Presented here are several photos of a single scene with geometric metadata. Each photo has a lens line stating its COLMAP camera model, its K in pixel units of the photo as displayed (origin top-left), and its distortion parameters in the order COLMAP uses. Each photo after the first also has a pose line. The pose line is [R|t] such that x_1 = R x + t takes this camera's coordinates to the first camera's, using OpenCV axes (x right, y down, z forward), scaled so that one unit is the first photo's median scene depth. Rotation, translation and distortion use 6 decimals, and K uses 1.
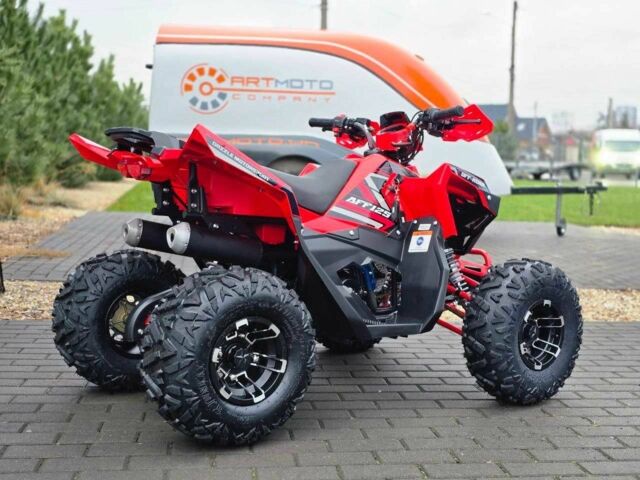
lens RADIAL K [[849.8, 0, 331.5], [0, 849.8, 243.7], [0, 0, 1]] dist [0.064368, 0.000000]
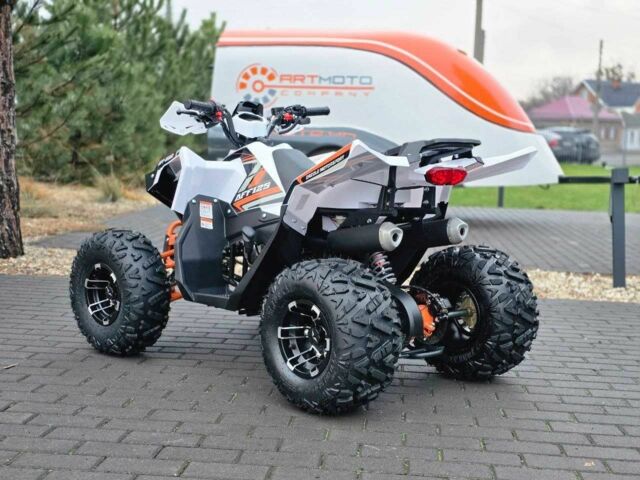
lens RADIAL K [[849.8, 0, 321.4], [0, 849.8, 237.7], [0, 0, 1]] dist [0.064368, 0.000000]
pose [[0.973524, 0.023653, -0.227356, 0.190528], [-0.022722, 0.999719, 0.006711, 0.007642], [0.227451, -0.001367, 0.973789, -0.068790]]
